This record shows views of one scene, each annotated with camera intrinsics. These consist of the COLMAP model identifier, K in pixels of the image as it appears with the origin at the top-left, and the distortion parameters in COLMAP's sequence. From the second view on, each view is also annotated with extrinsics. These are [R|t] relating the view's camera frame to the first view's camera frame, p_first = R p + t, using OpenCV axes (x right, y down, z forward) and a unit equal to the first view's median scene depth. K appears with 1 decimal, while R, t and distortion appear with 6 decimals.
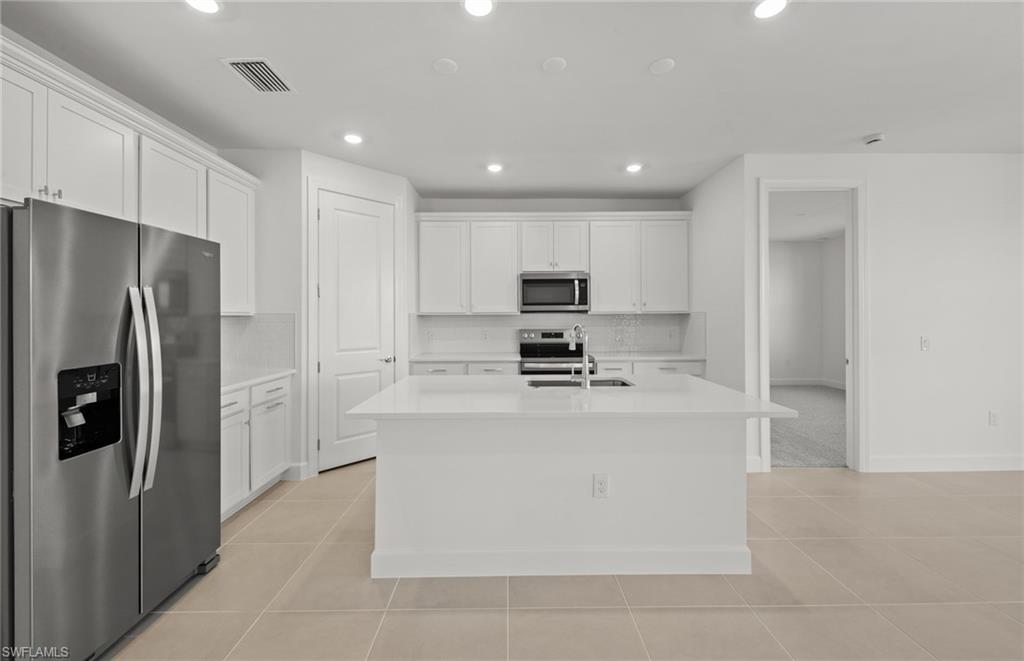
lens RADIAL K [[409.2, 0, 511.0], [0, 409.2, 316.0], [0, 0, 1]] dist [0.003056, -0.000351]
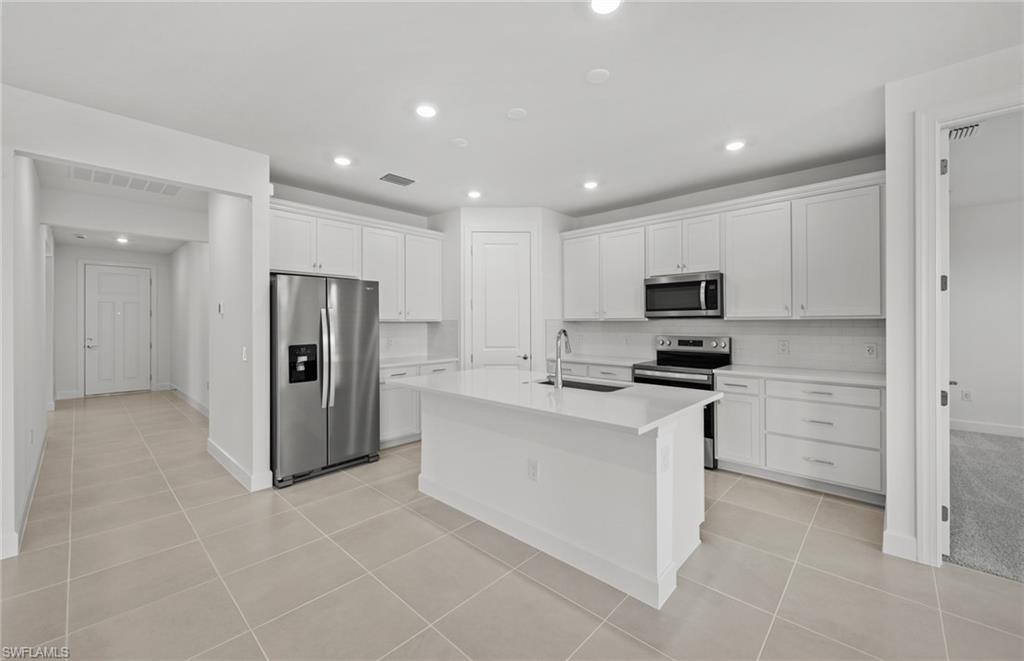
lens RADIAL K [[409.2, 0, 507.5], [0, 409.2, 322.4], [0, 0, 1]] dist [0.003056, -0.000351]
pose [[0.713017, 0.002068, -0.701144, 0.493352], [0.000594, 0.999994, 0.003554, -0.002921], [0.701147, -0.002951, 0.713011, 0.063661]]
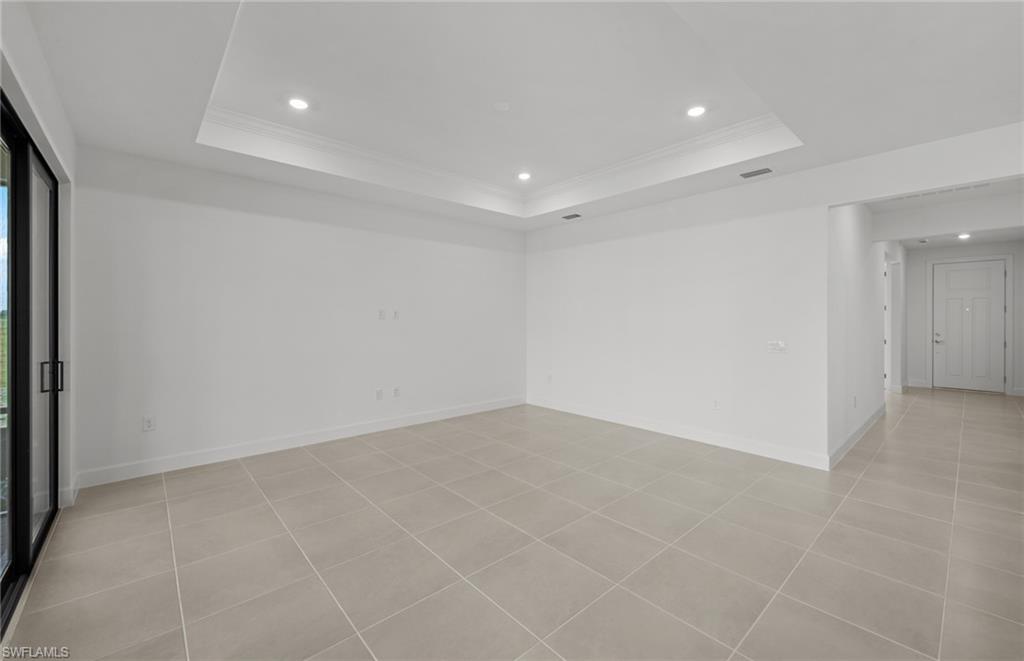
lens RADIAL K [[409.2, 0, 513.0], [0, 409.2, 321.7], [0, 0, 1]] dist [0.003056, -0.000351]
pose [[-0.754496, 0.008367, -0.656251, 1.951191], [0.002681, 0.999950, 0.009666, -0.030723], [0.656299, 0.005534, -0.754481, 1.220102]]
